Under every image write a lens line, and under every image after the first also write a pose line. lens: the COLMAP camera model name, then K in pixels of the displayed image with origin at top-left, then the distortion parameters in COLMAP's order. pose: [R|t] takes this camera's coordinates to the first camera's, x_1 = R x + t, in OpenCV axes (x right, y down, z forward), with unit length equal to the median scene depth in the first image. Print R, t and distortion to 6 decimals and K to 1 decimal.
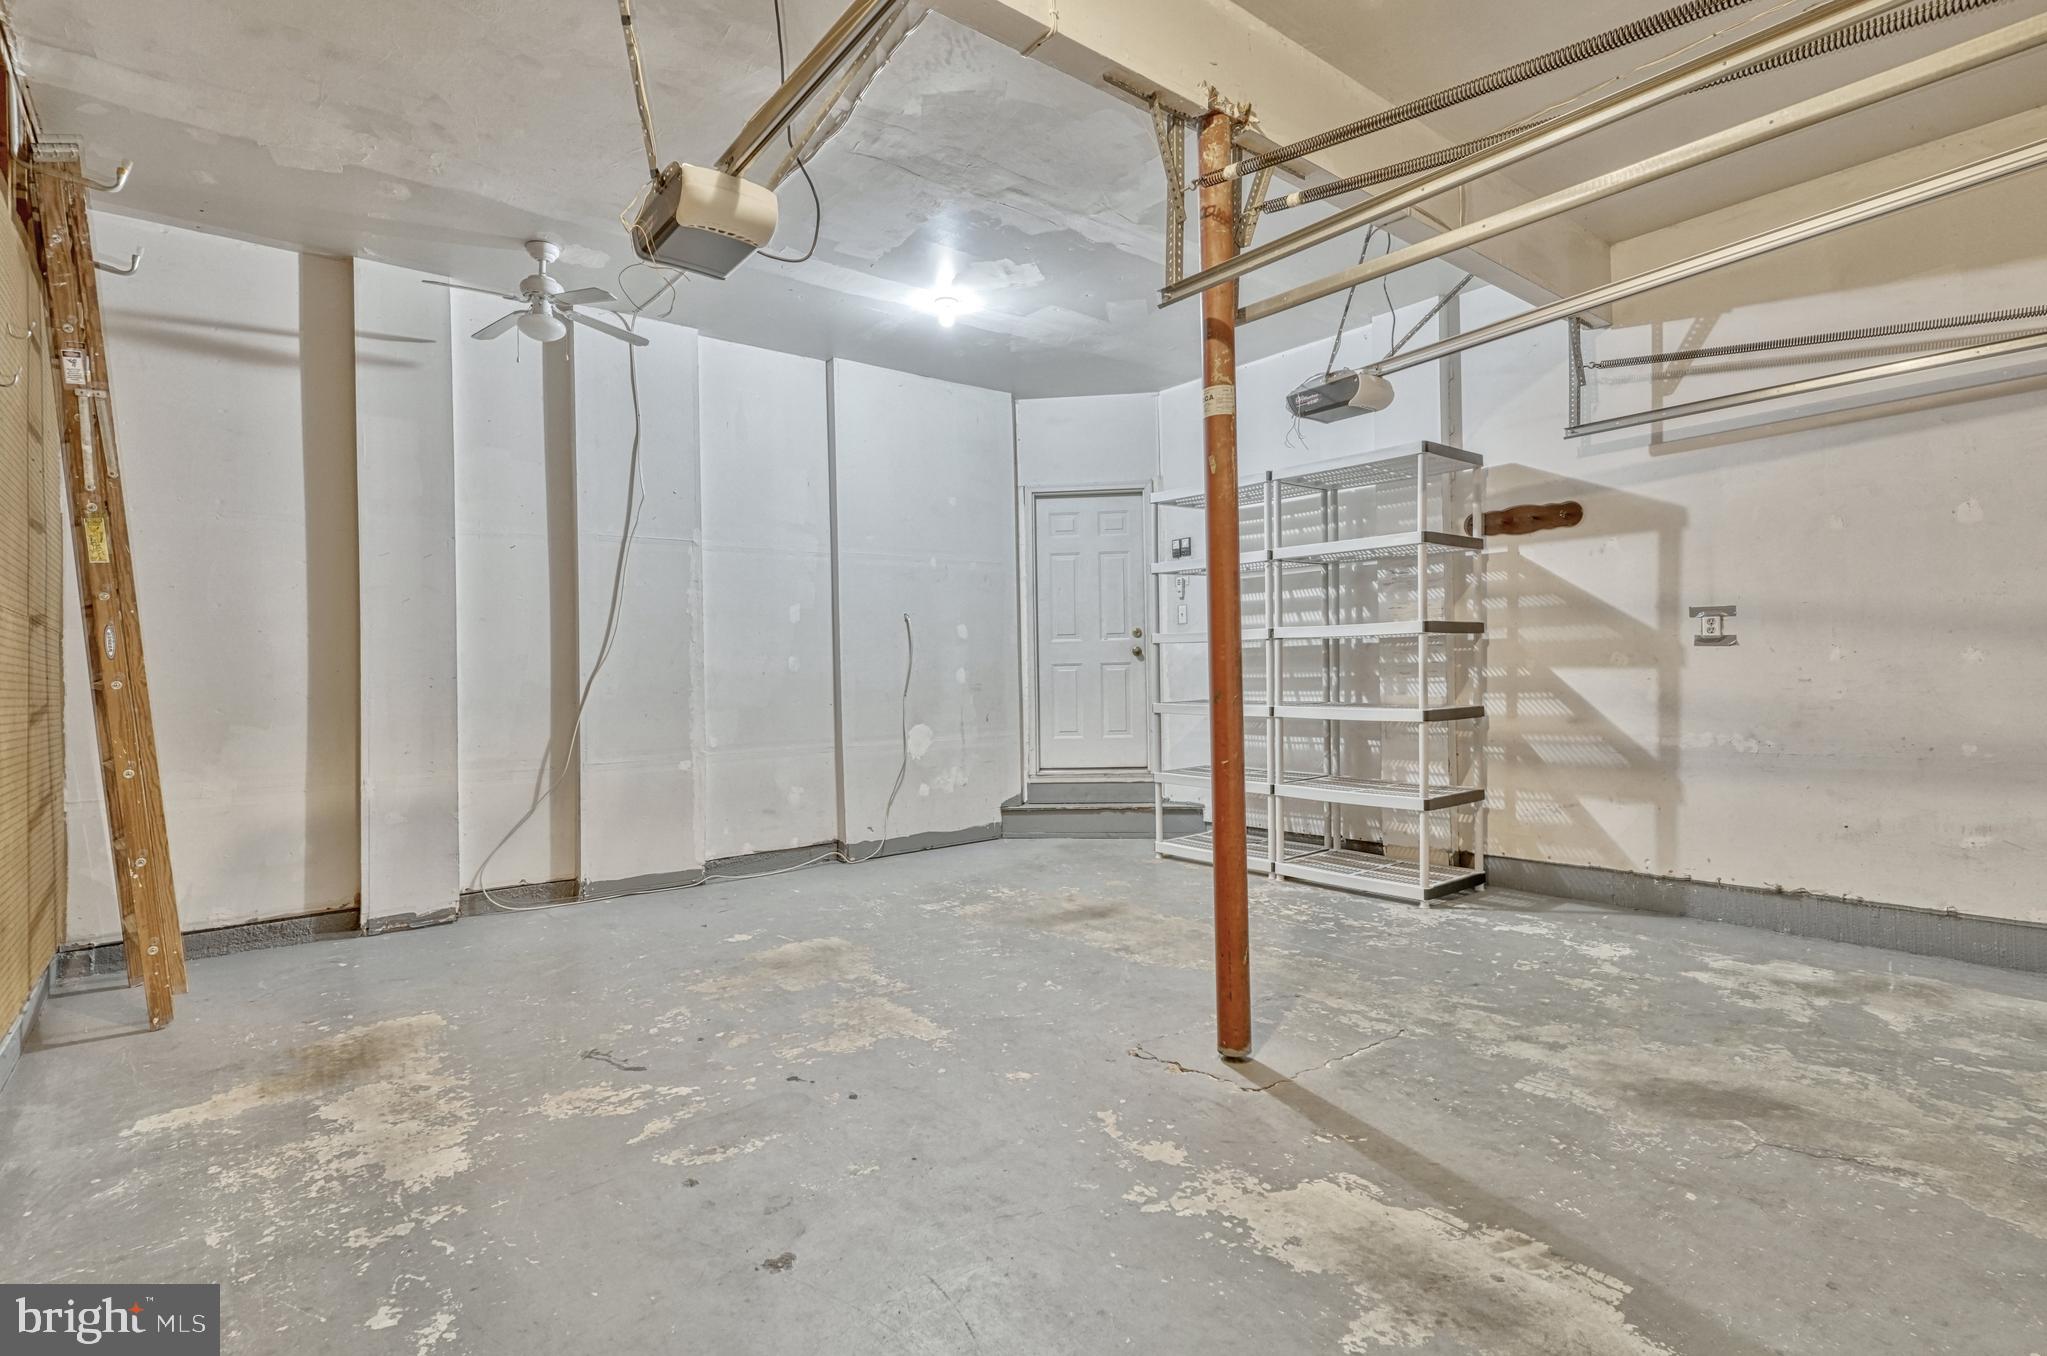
lens RADIAL K [[993.5, 0, 1018.1], [0, 993.5, 677.1], [0, 0, 1]] dist [0.005573, 0.000012]
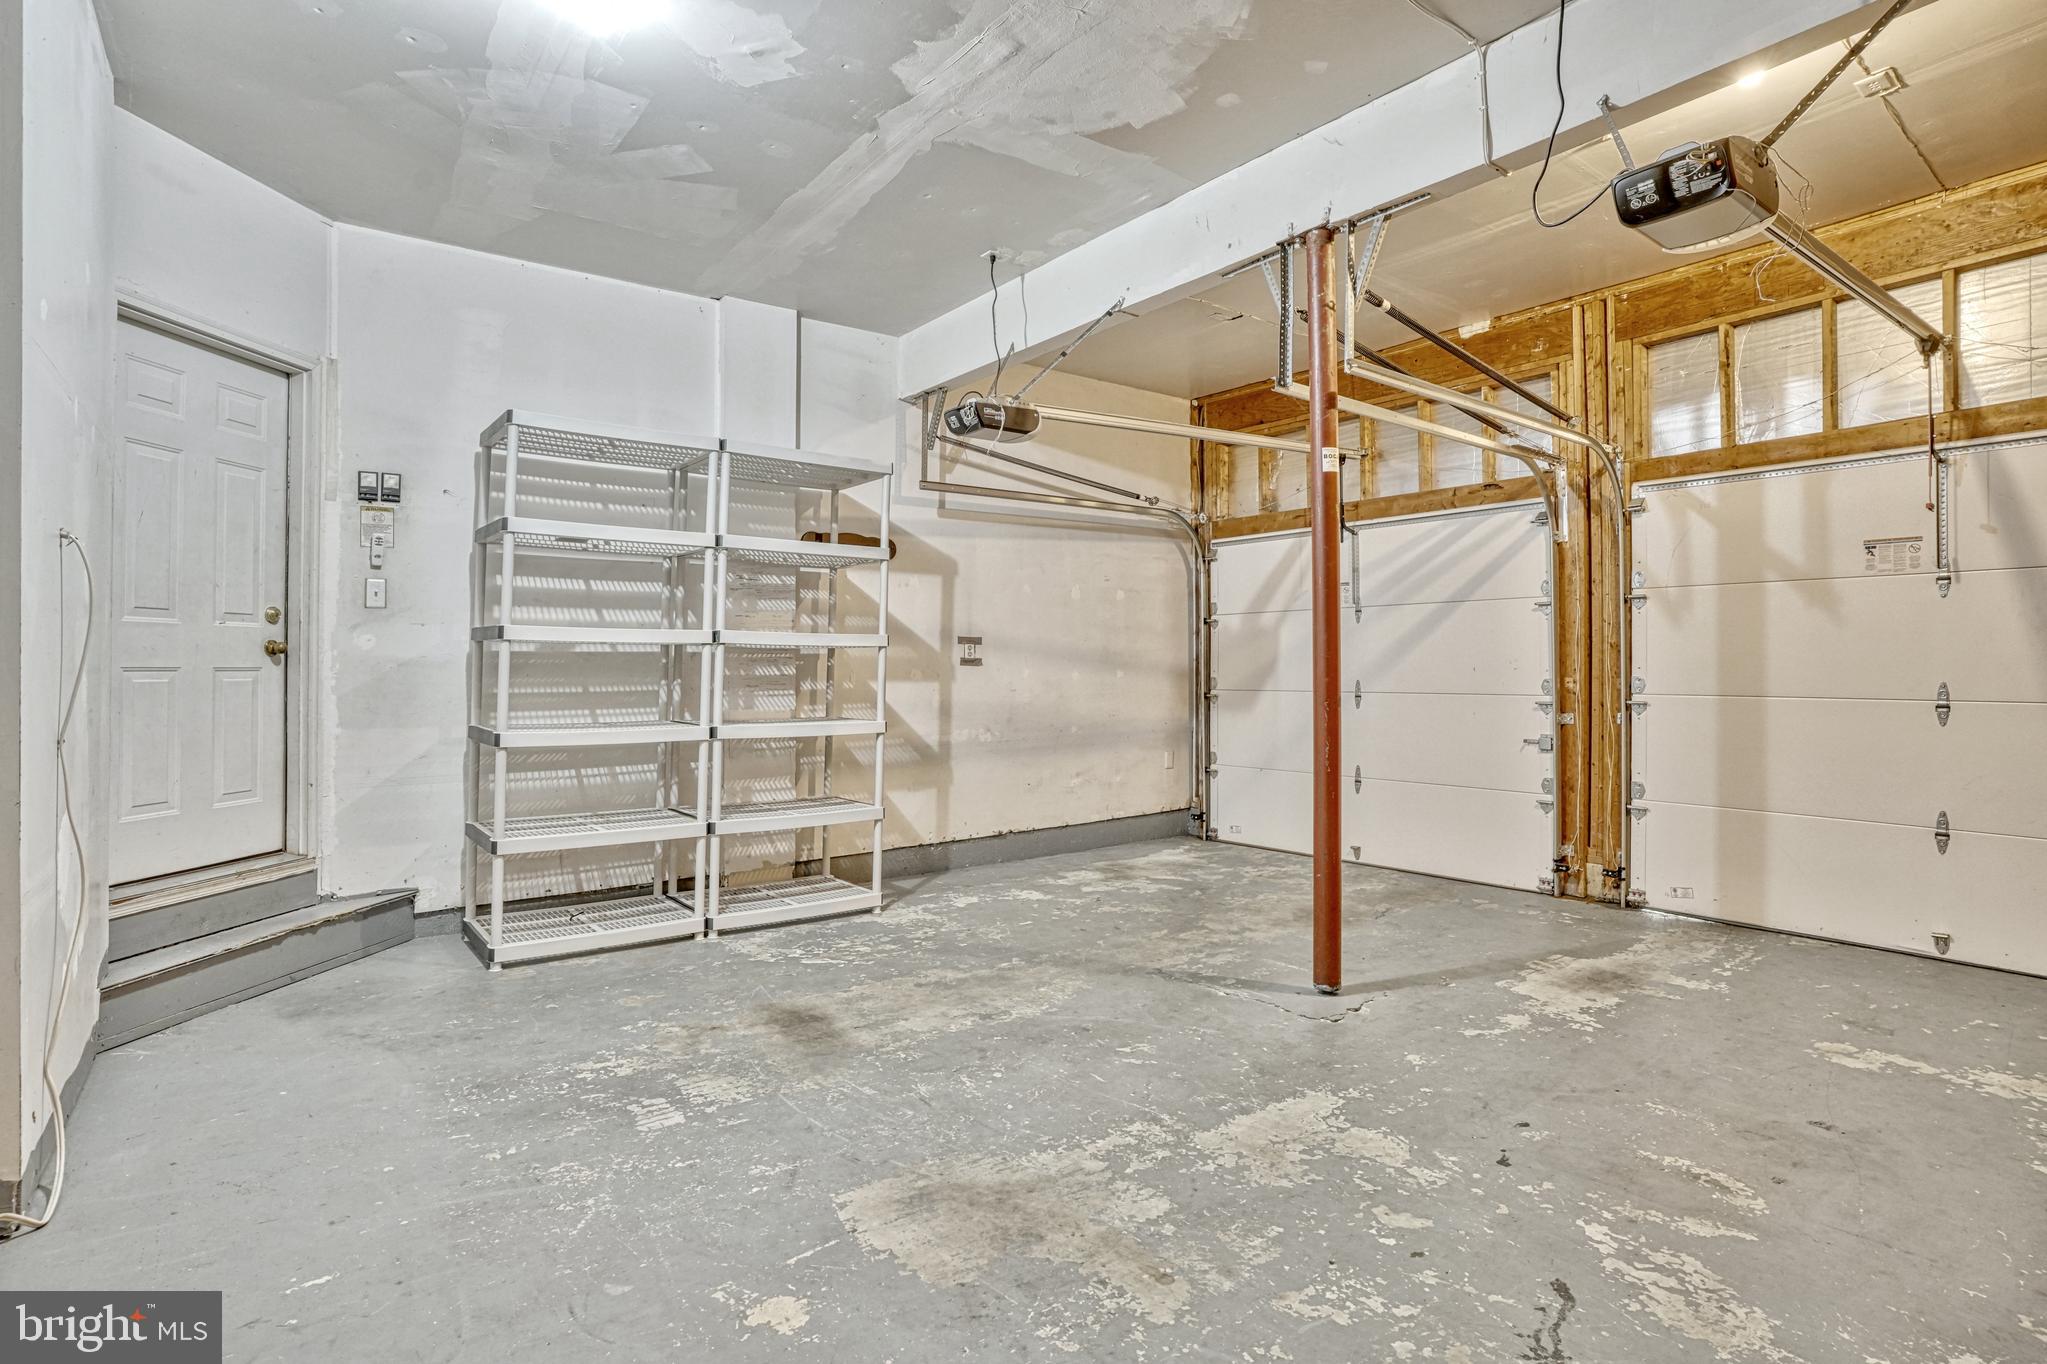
lens RADIAL K [[1013.8, 0, 1023.5], [0, 1013.8, 682.0], [0, 0, 1]] dist [-0.074441, 0.041634]
pose [[0.031627, 0.007845, 0.999469, -0.761514], [0.009084, 0.999926, -0.008136, 0.003214], [-0.999458, 0.009336, 0.031554, 0.978059]]
